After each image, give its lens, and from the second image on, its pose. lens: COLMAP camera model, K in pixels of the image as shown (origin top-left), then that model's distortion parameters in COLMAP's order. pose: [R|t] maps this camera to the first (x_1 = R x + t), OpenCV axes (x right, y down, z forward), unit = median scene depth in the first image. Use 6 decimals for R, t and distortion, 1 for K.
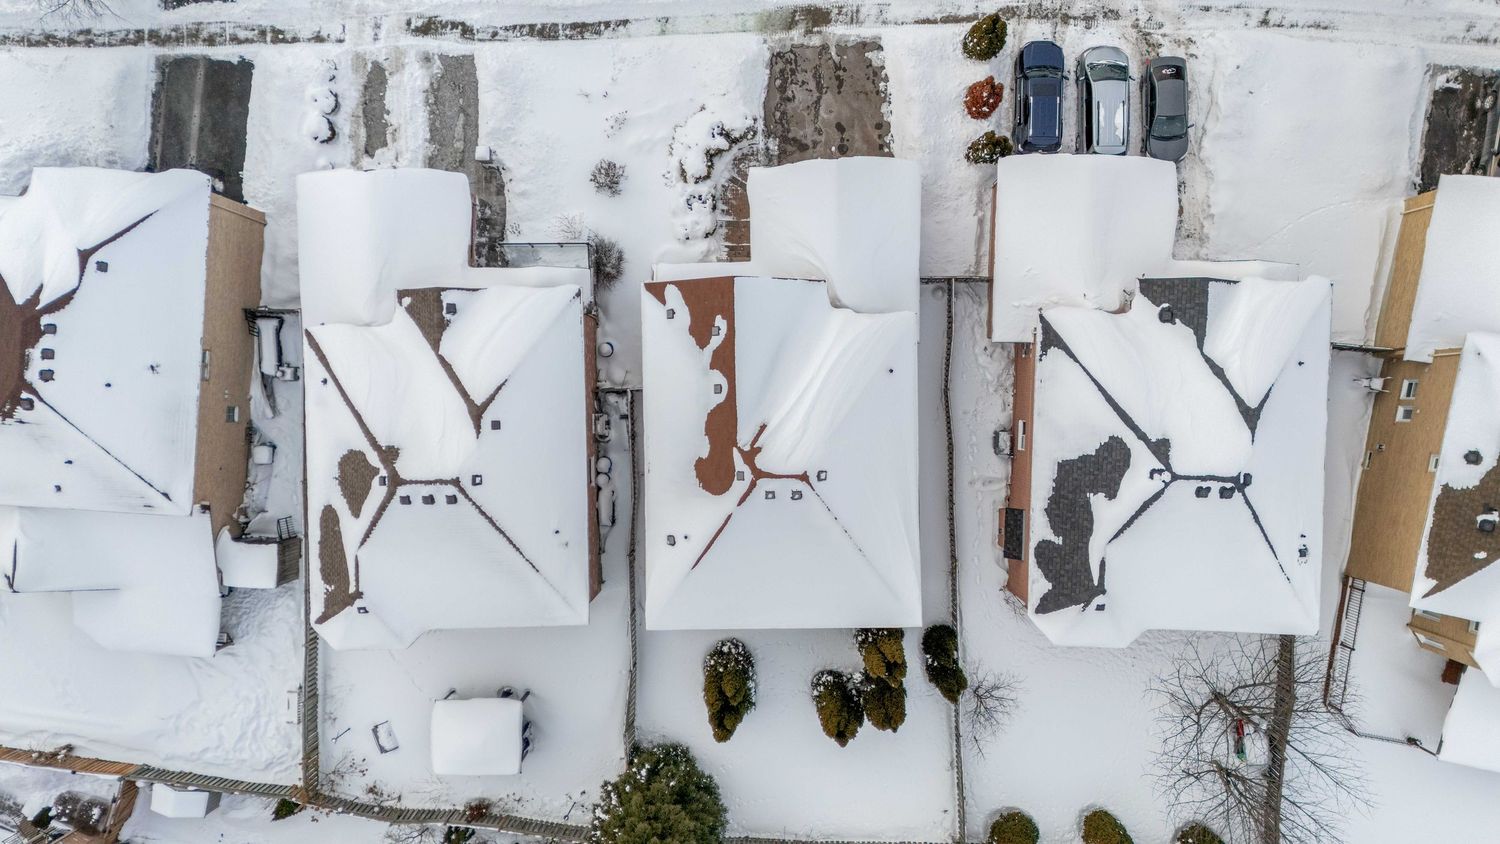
lens RADIAL K [[1111.7, 0, 747.5], [0, 1111.7, 420.8], [0, 0, 1]] dist [0.096550, -0.139142]
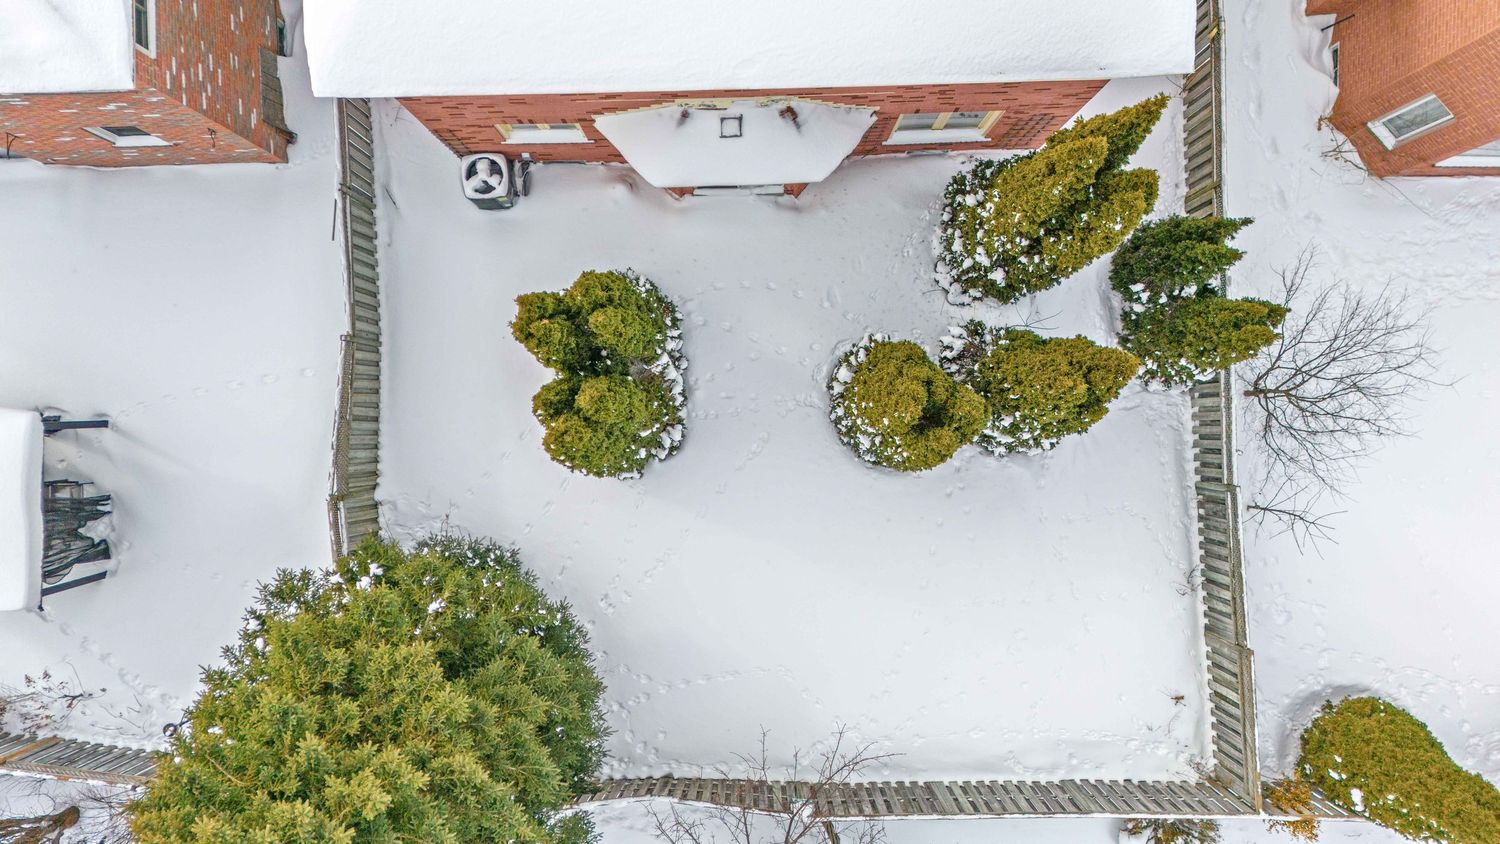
lens RADIAL K [[1113.9, 0, 750.6], [0, 1113.9, 425.1], [0, 0, 1]] dist [0.096805, -0.105153]
pose [[0.999662, -0.010916, 0.023584, 0.020728], [0.011265, 0.999828, -0.014720, 0.258223], [-0.023419, 0.014981, 0.999613, 0.615681]]
